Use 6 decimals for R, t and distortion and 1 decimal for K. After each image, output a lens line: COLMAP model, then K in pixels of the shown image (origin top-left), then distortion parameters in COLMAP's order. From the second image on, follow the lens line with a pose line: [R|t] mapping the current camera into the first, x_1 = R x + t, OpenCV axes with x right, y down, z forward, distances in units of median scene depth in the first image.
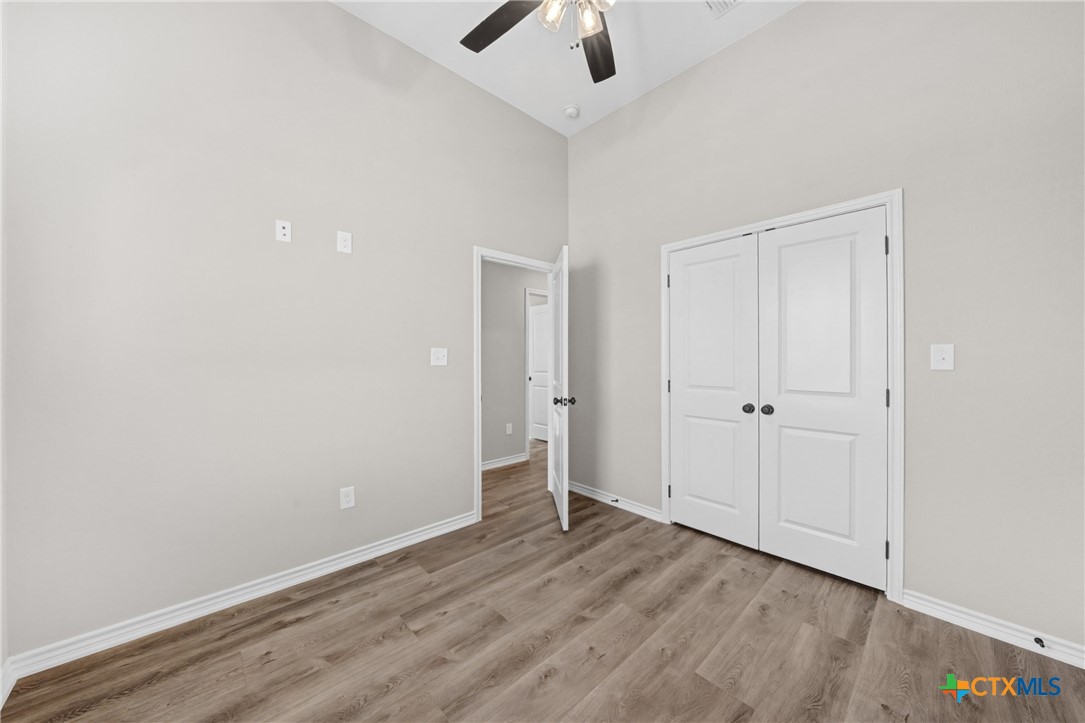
lens RADIAL K [[523.2, 0, 555.6], [0, 523.2, 357.1], [0, 0, 1]] dist [-0.001272, -0.000277]
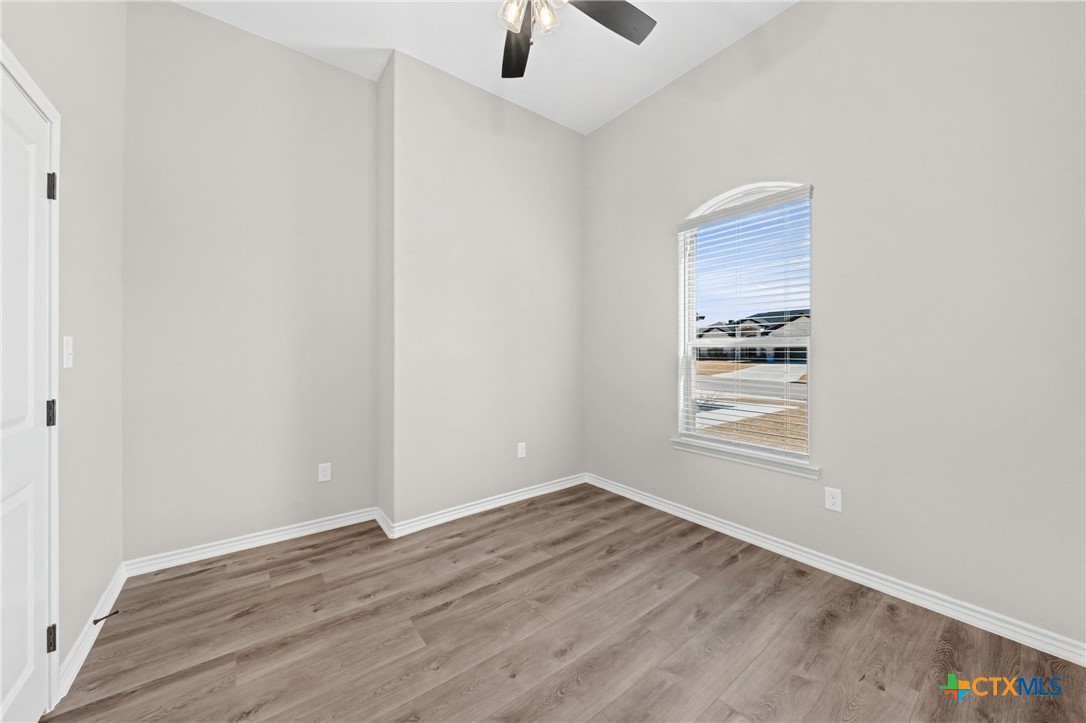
lens RADIAL K [[518.2, 0, 544.0], [0, 518.2, 351.1], [0, 0, 1]] dist [-0.004058, -0.001309]
pose [[-0.995588, 0.003129, 0.093779, -0.045289], [0.003319, 0.999993, 0.001869, 0.000038], [-0.093772, 0.002172, -0.995591, 1.235400]]
